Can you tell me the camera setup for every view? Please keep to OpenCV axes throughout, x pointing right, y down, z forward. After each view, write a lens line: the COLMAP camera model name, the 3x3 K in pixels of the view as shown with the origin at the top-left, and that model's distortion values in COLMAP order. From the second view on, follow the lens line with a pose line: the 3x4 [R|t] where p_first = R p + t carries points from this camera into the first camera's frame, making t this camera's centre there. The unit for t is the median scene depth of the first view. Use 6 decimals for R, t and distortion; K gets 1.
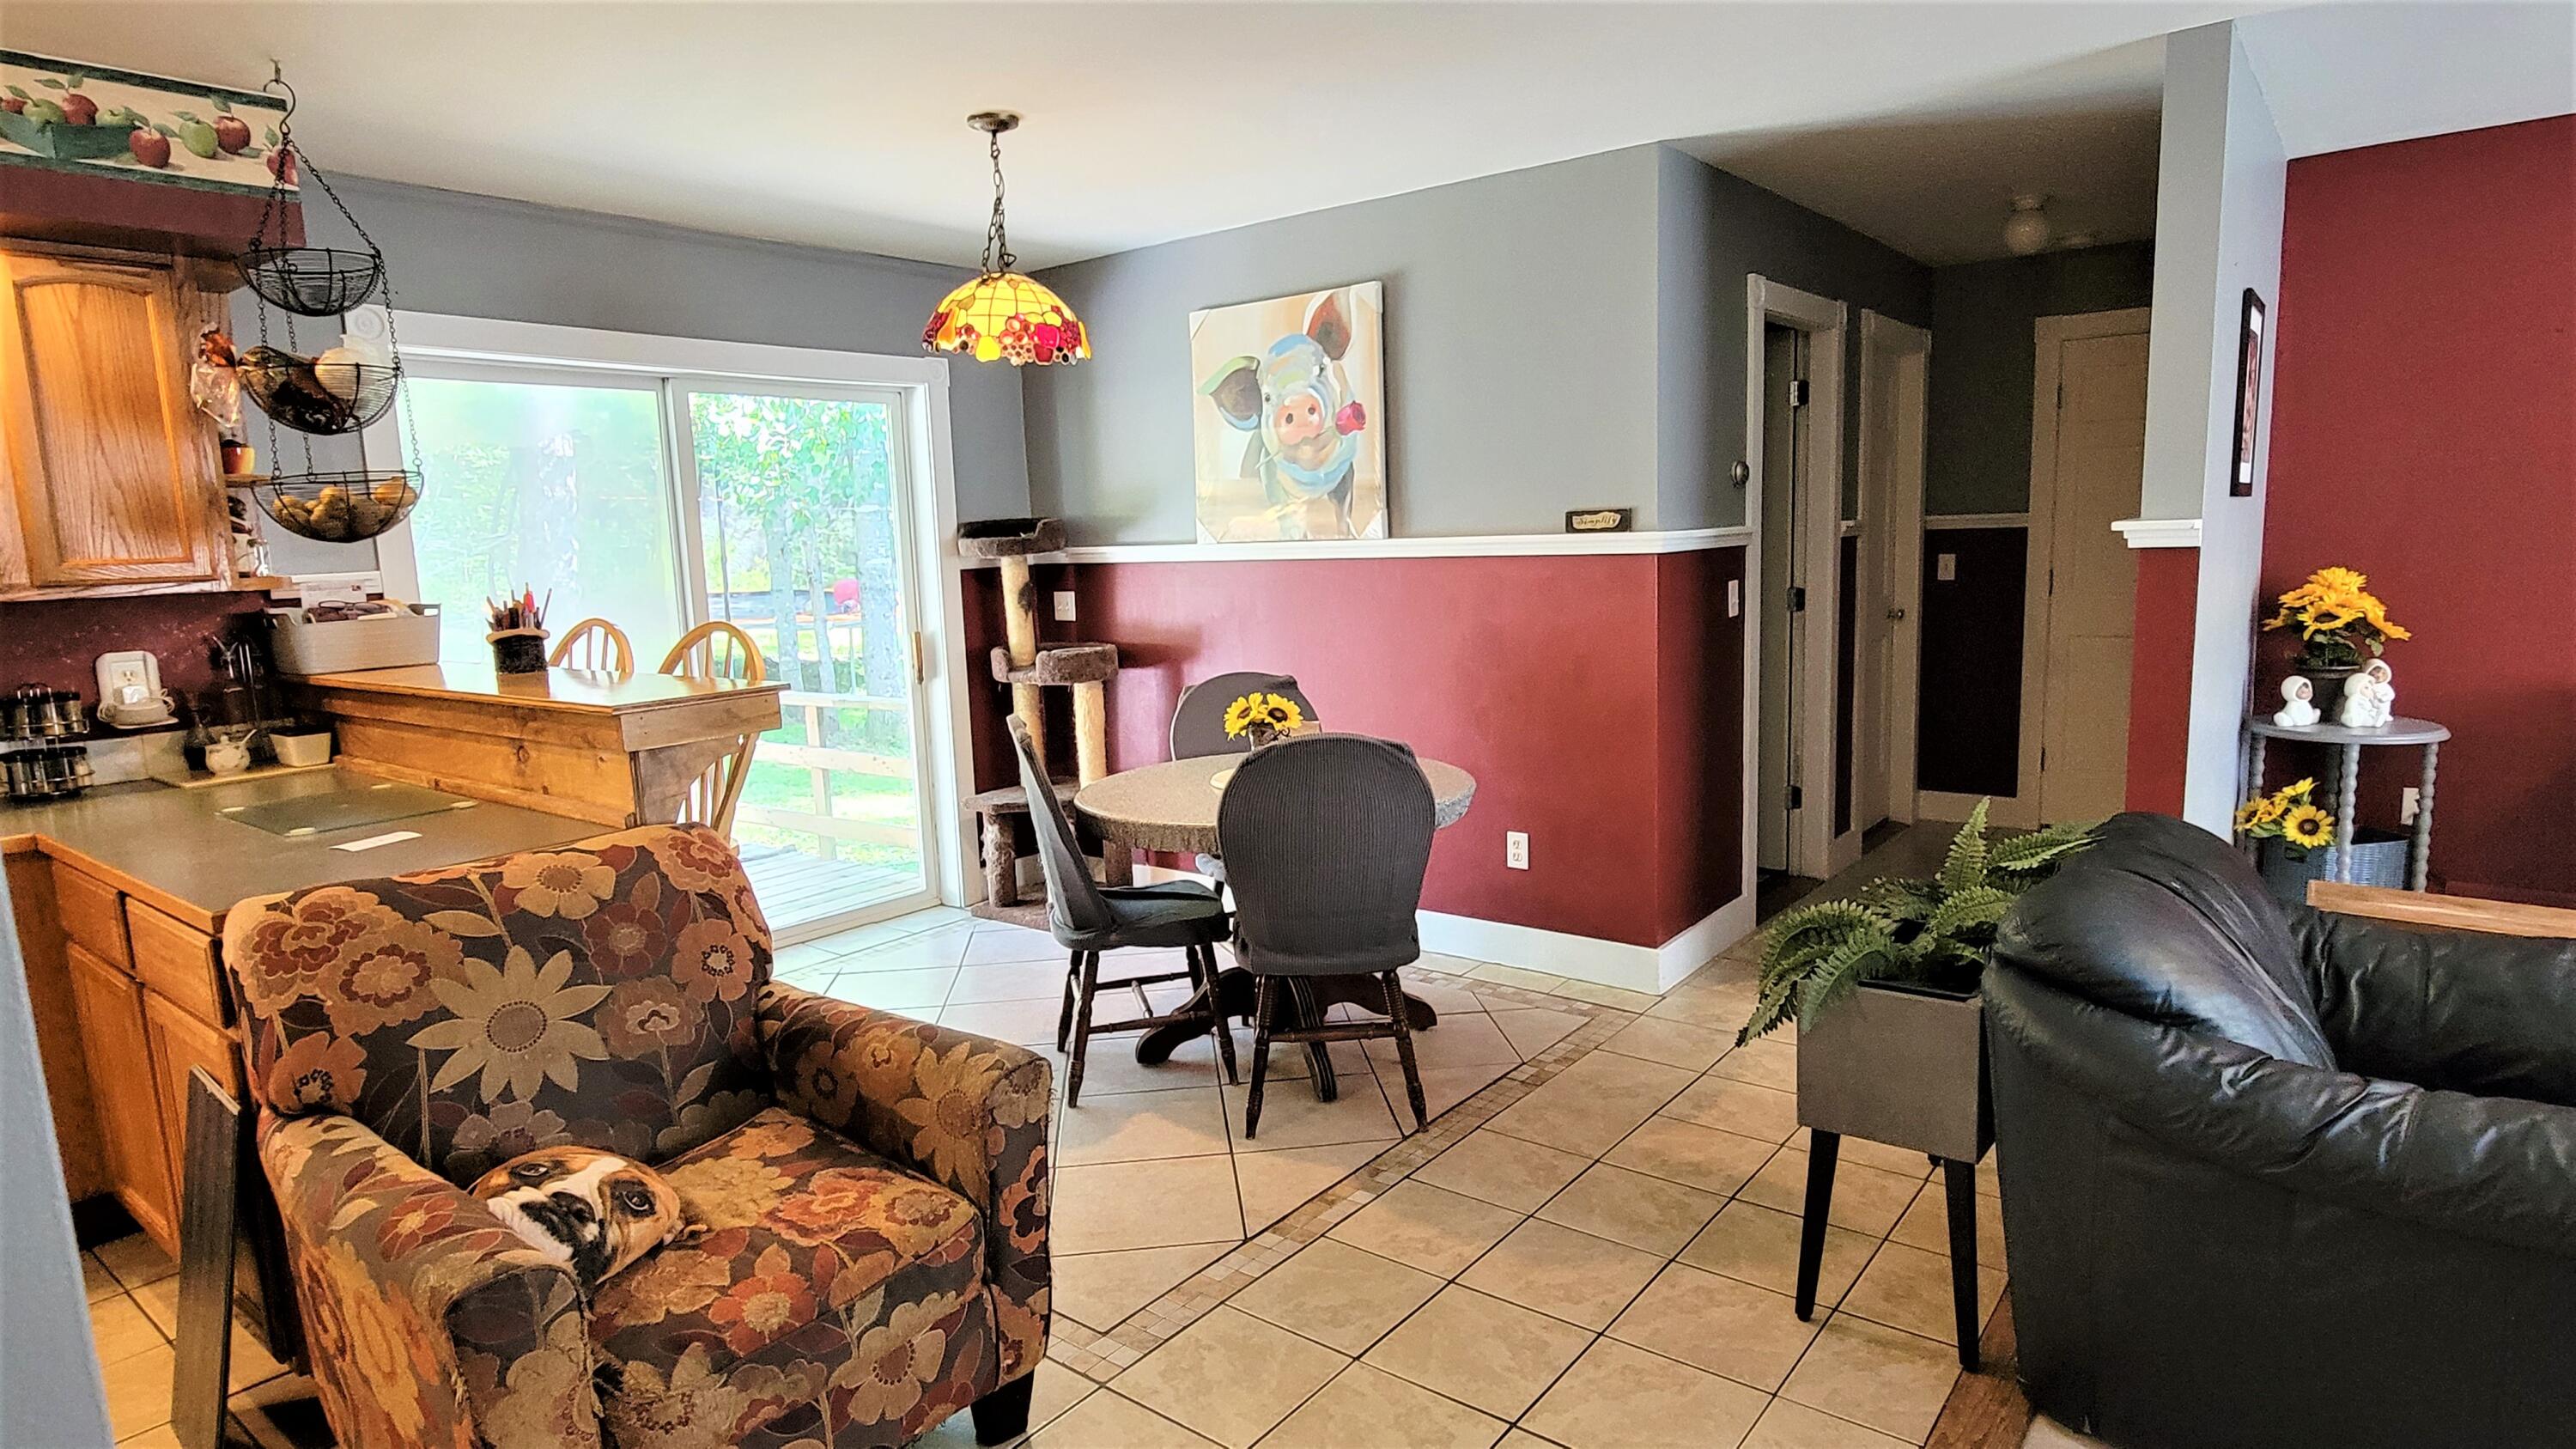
lens RADIAL K [[1401.4, 0, 1297.9], [0, 1401.4, 737.3], [0, 0, 1]] dist [0.002001, -0.005196]
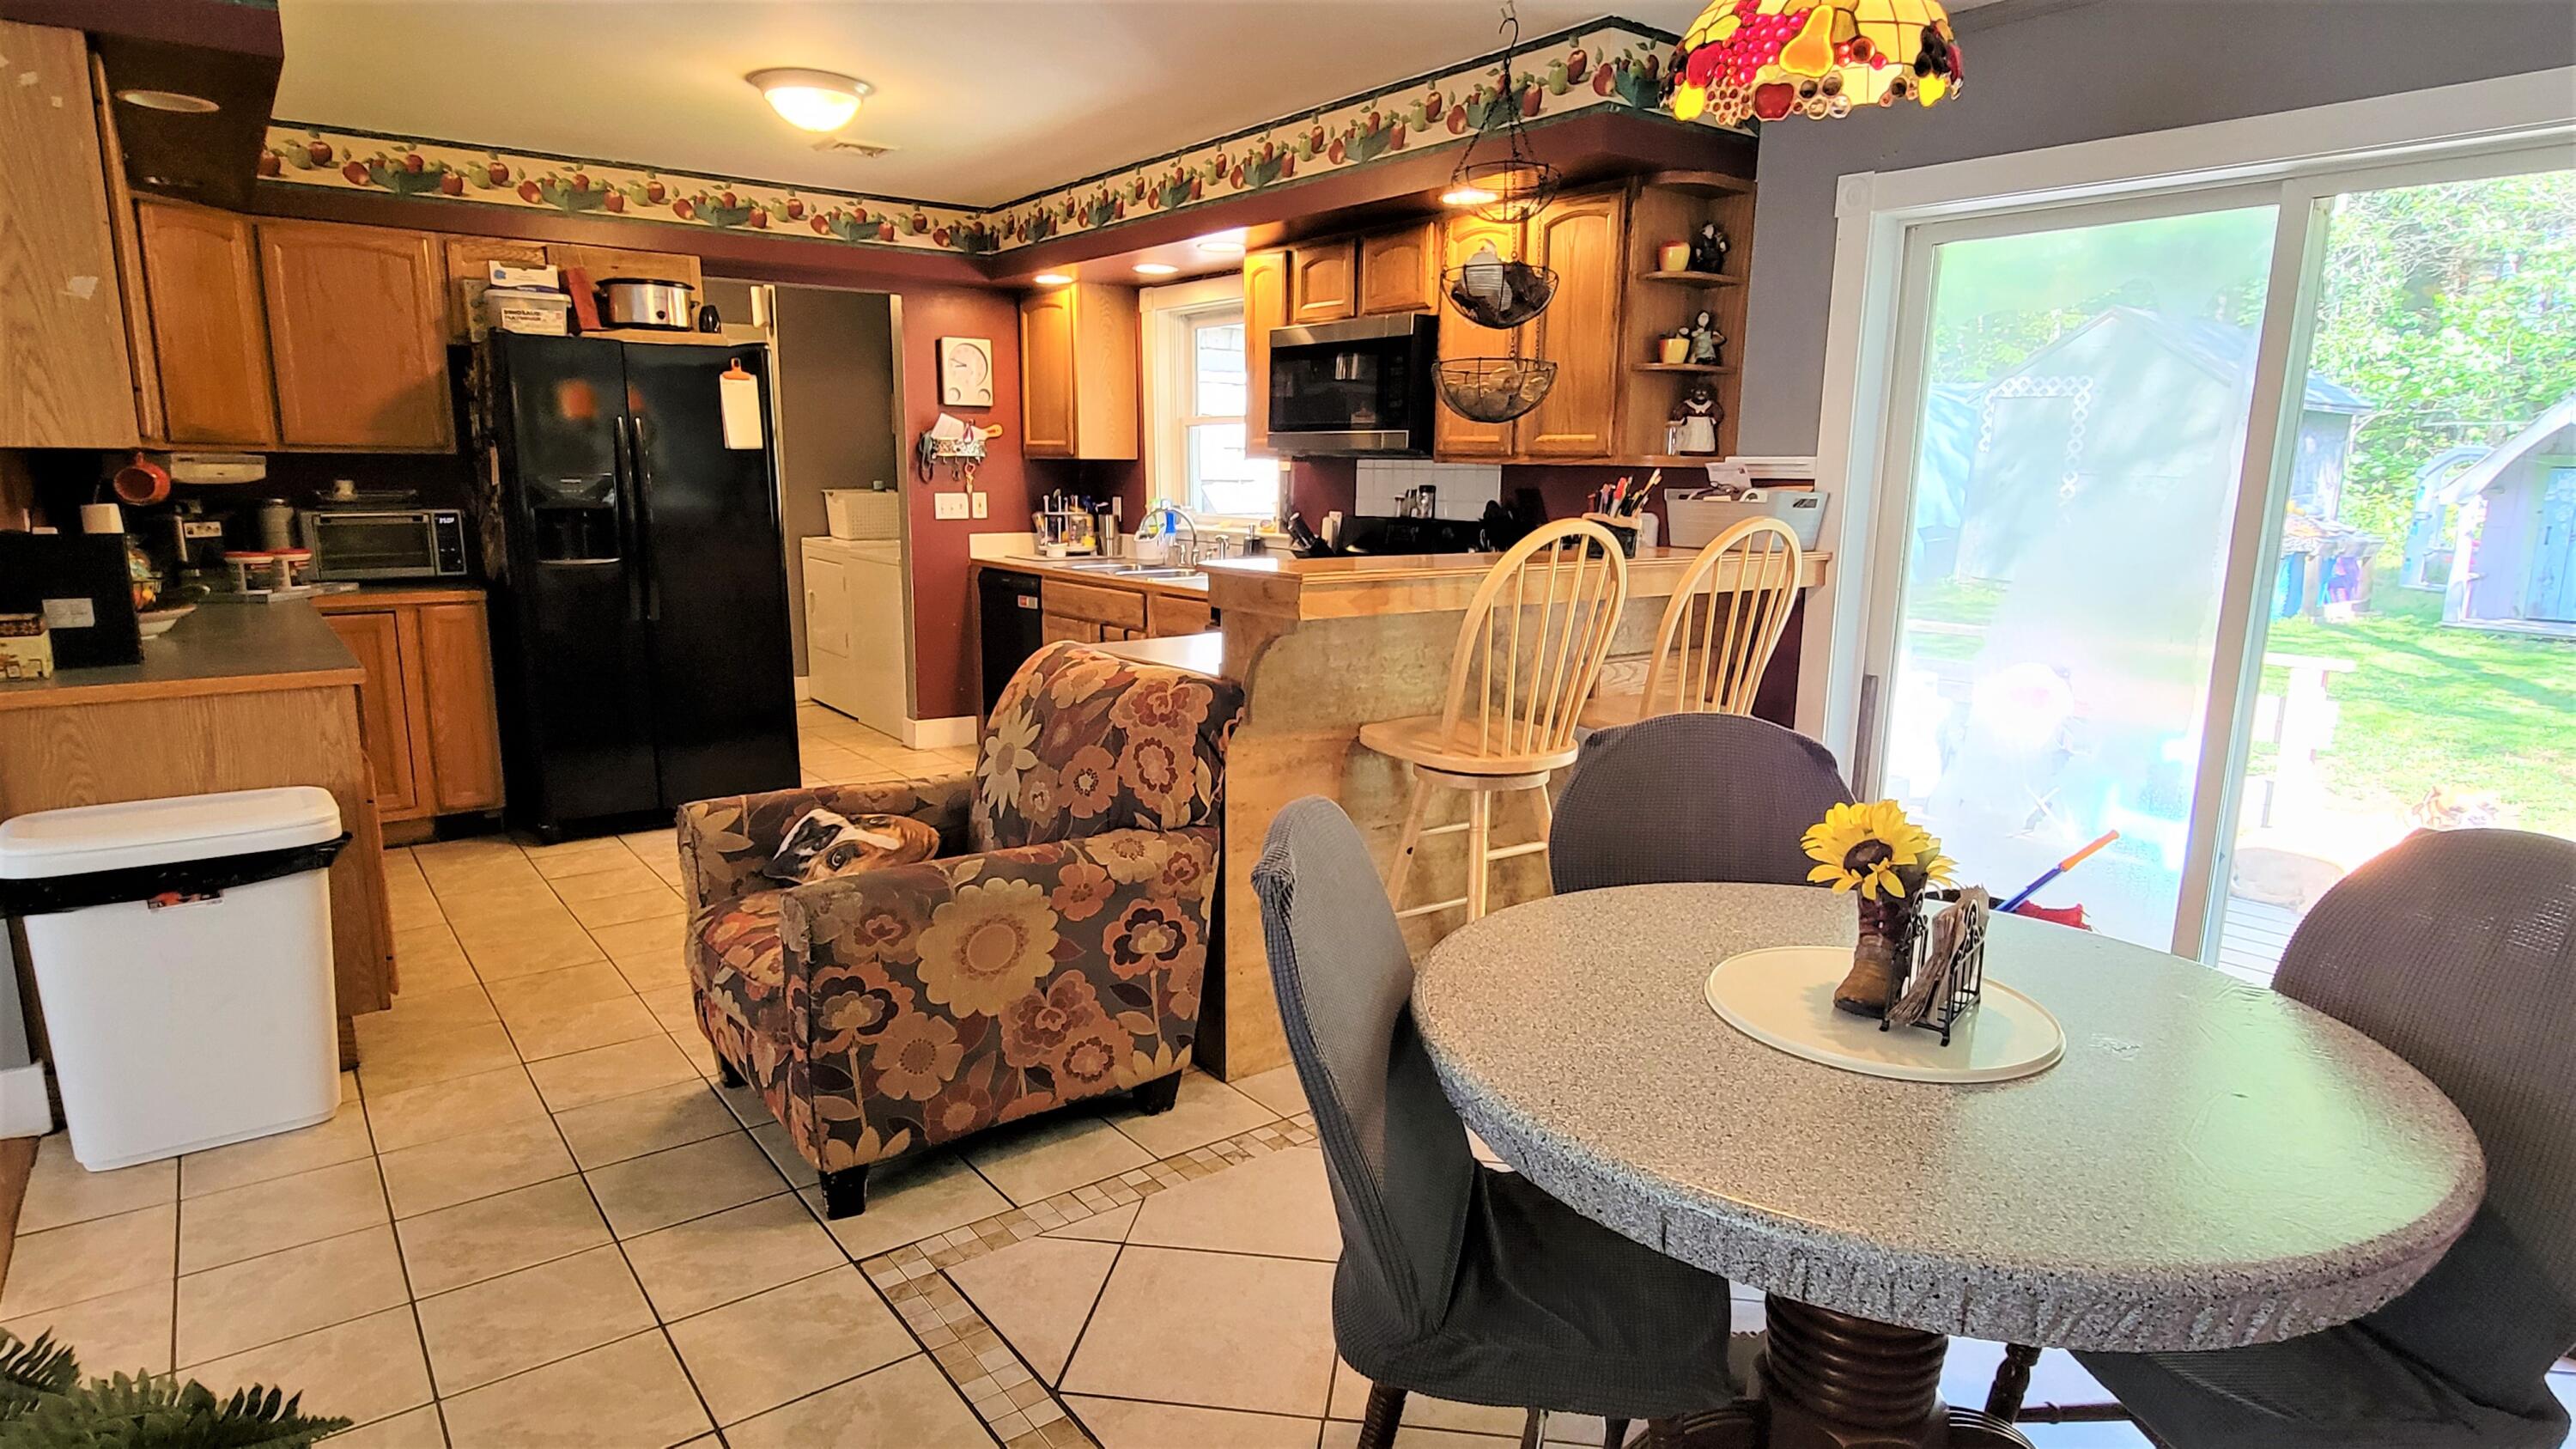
lens RADIAL K [[1401.4, 0, 1297.9], [0, 1401.4, 737.3], [0, 0, 1]] dist [0.002001, -0.005196]
pose [[-0.248341, 0.215906, -0.944305, 0.471400], [-0.149003, 0.954727, 0.257476, -0.150201], [0.957144, 0.204646, -0.204927, 1.032325]]
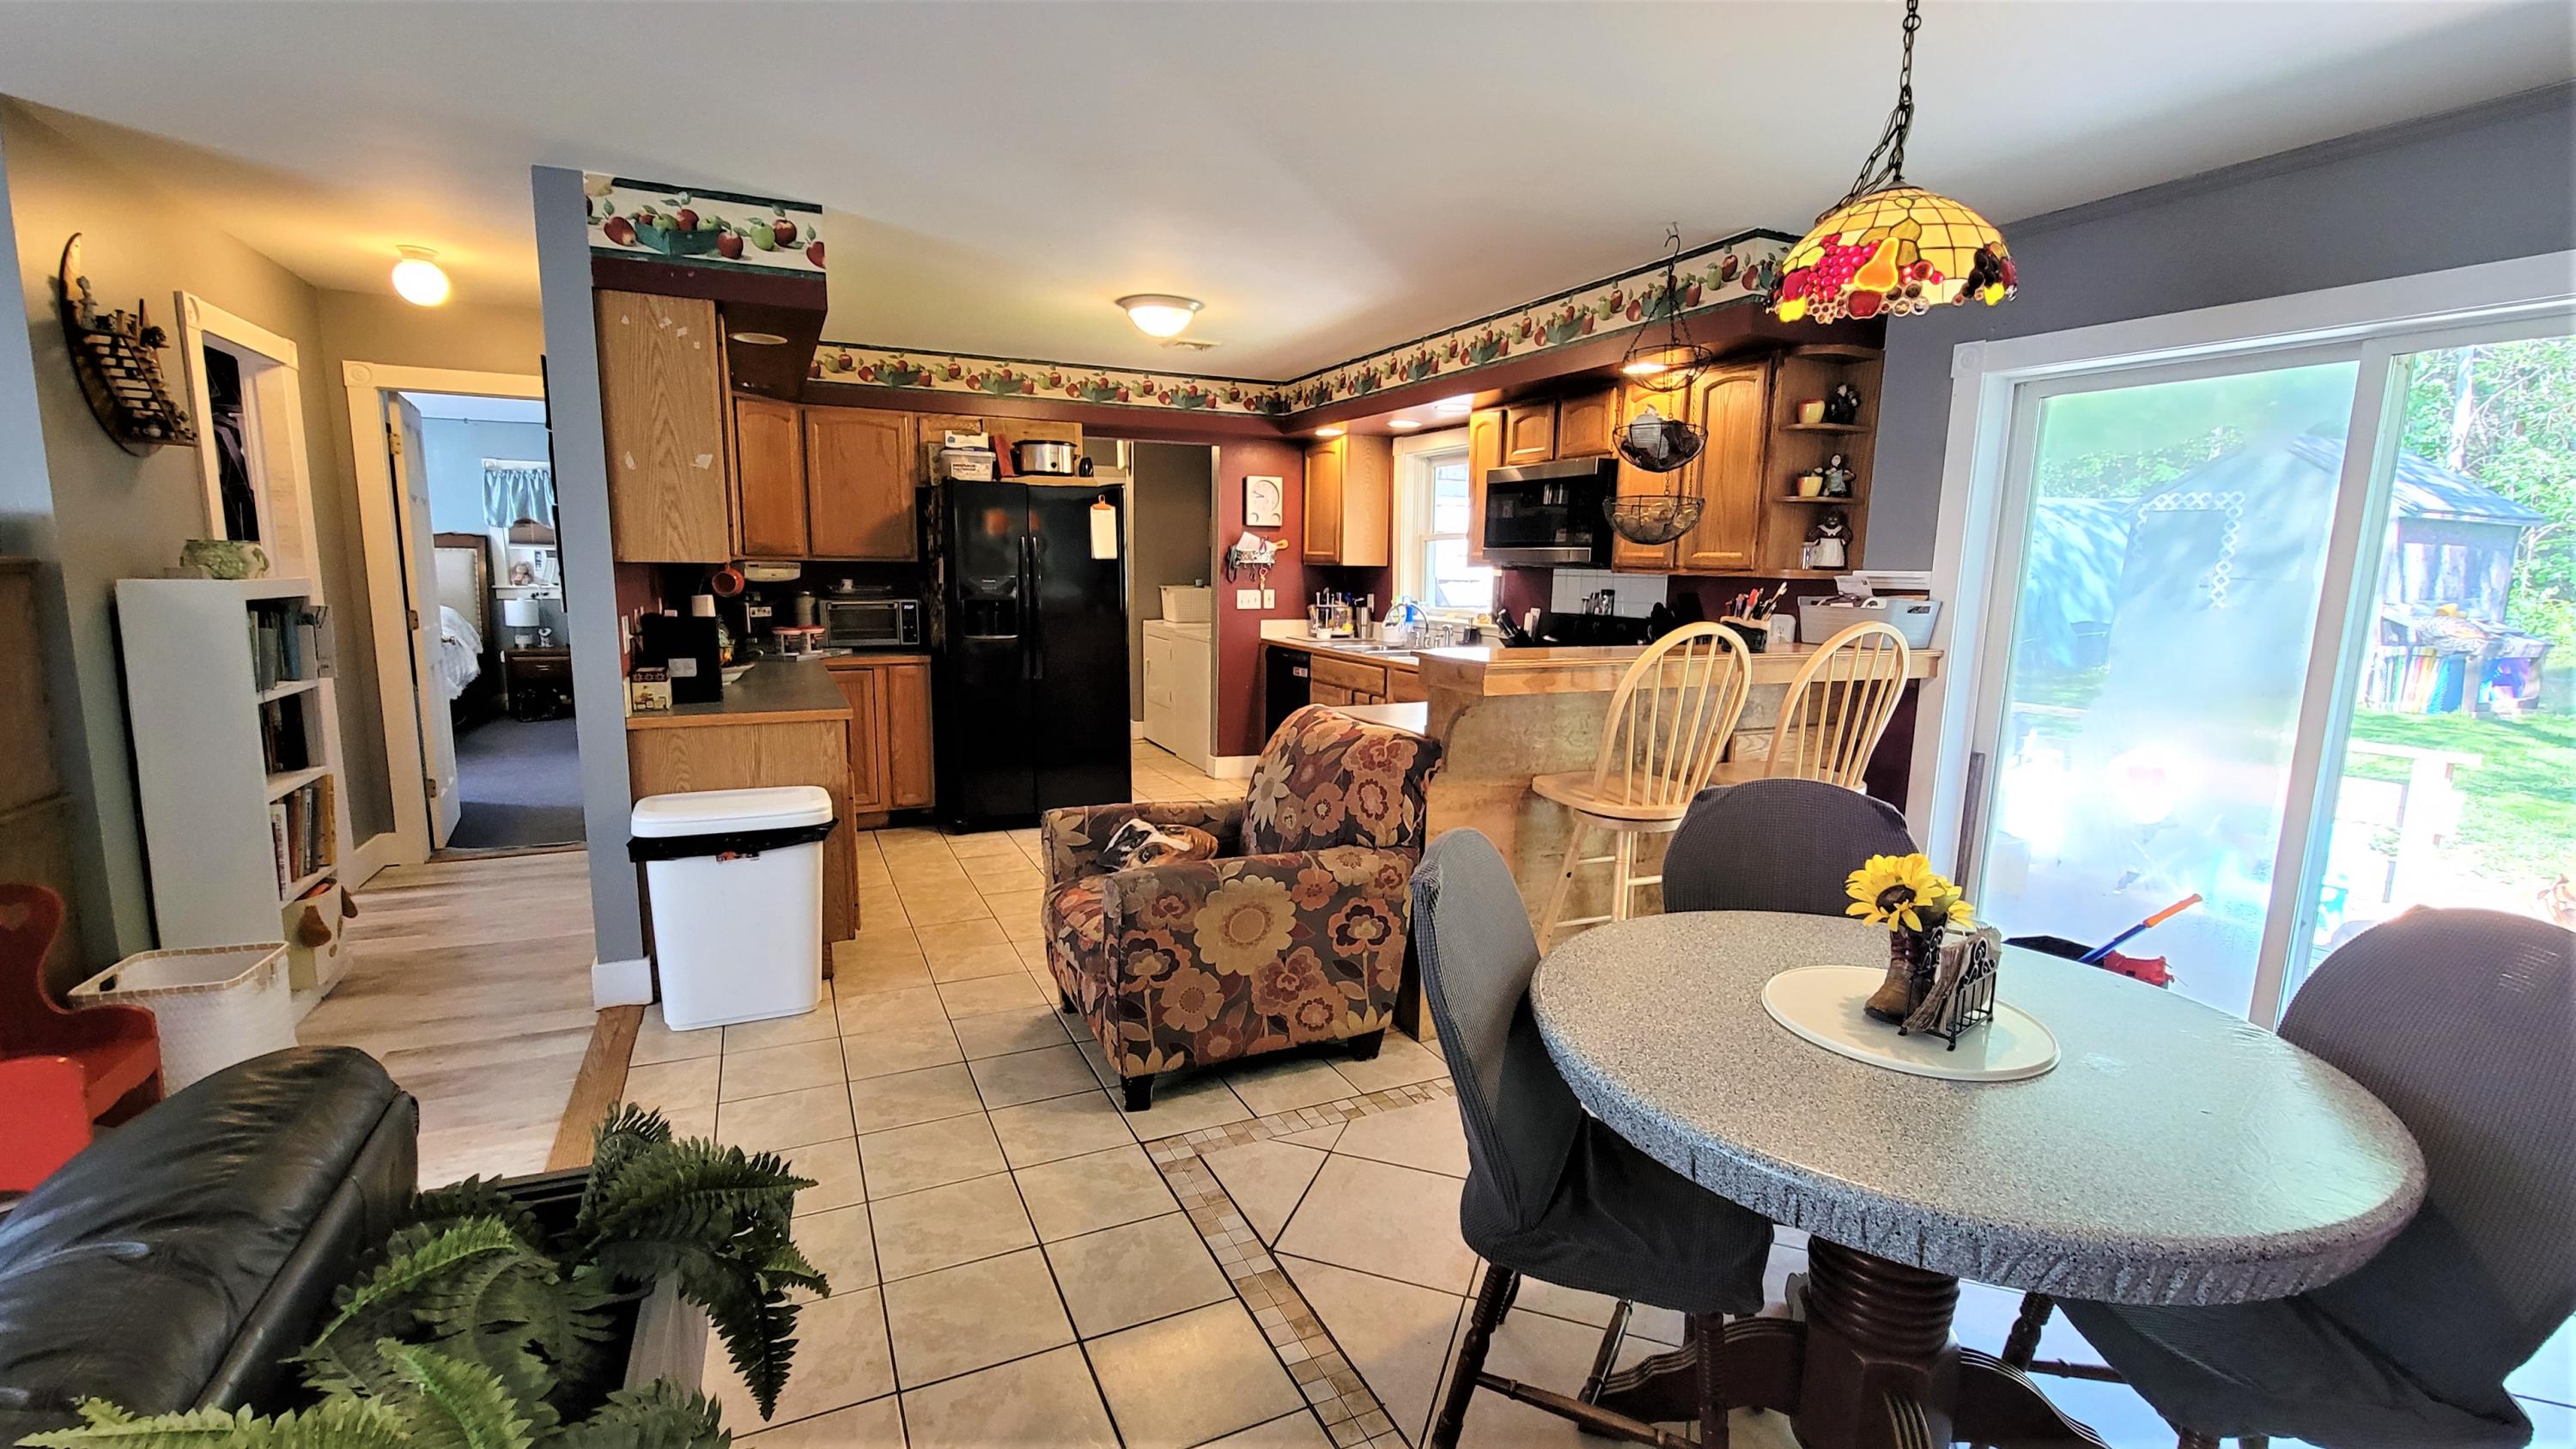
lens RADIAL K [[1102.5, 0, 1292.2], [0, 1102.5, 733.4], [0, 0, 1]] dist [0.000816, -0.004225]
pose [[-0.444777, 0.166297, -0.880068, 0.509247], [-0.135001, 0.958937, 0.249428, -0.170447], [0.885409, 0.229749, -0.404063, 1.072970]]
